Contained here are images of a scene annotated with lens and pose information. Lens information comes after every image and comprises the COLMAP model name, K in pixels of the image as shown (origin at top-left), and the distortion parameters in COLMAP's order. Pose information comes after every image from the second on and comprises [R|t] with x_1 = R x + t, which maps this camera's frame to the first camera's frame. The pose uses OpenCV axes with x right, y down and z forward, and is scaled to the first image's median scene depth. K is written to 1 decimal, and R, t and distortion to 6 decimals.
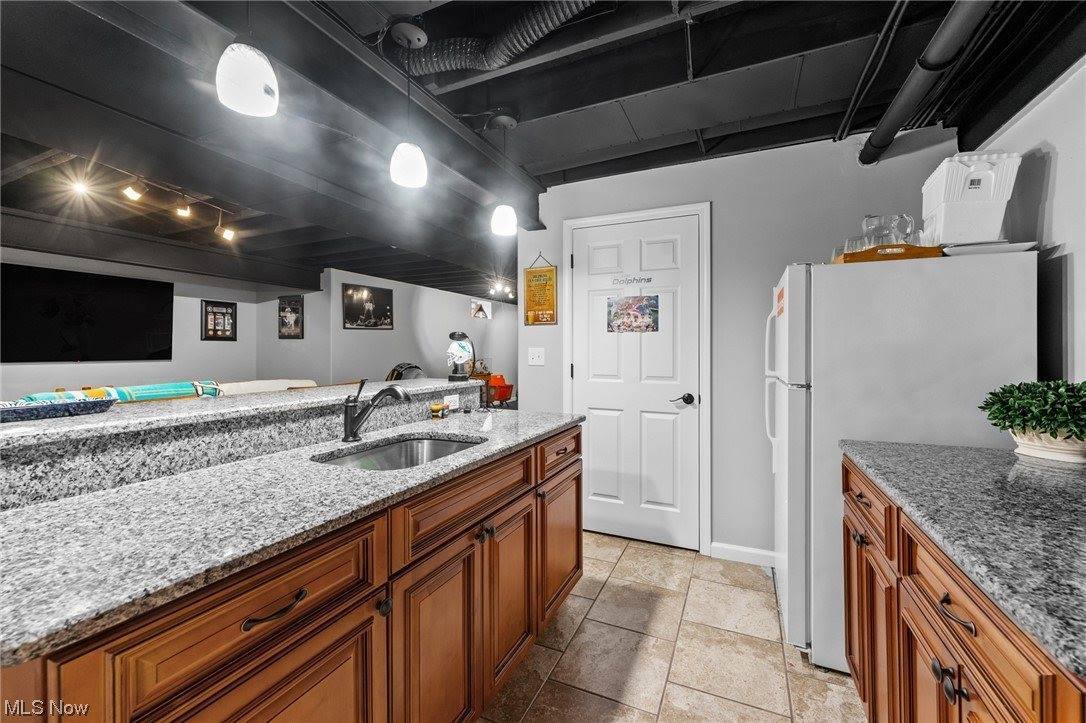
lens RADIAL K [[436.2, 0, 547.0], [0, 436.2, 352.3], [0, 0, 1]] dist [-0.000055, 0.000496]
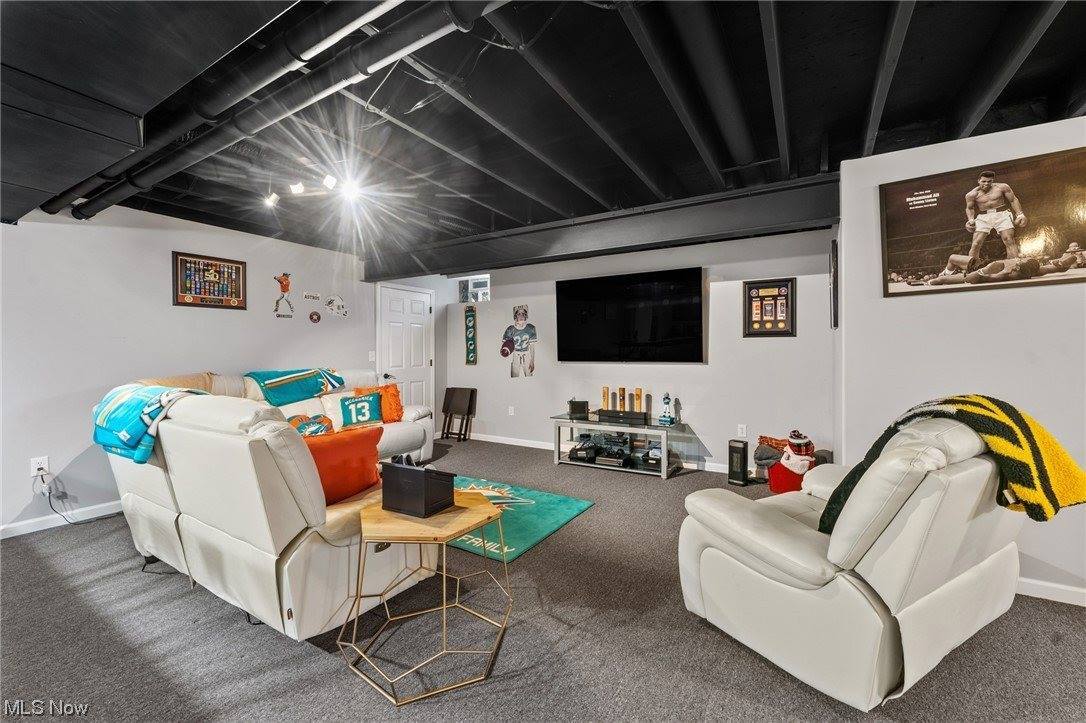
lens RADIAL K [[436.2, 0, 547.6], [0, 436.2, 352.0], [0, 0, 1]] dist [-0.000055, 0.000496]
pose [[-0.117223, -0.000369, -0.993105, -0.024146], [-0.005677, 0.999984, 0.000299, -0.000798], [0.993089, 0.005673, -0.117224, 0.734852]]
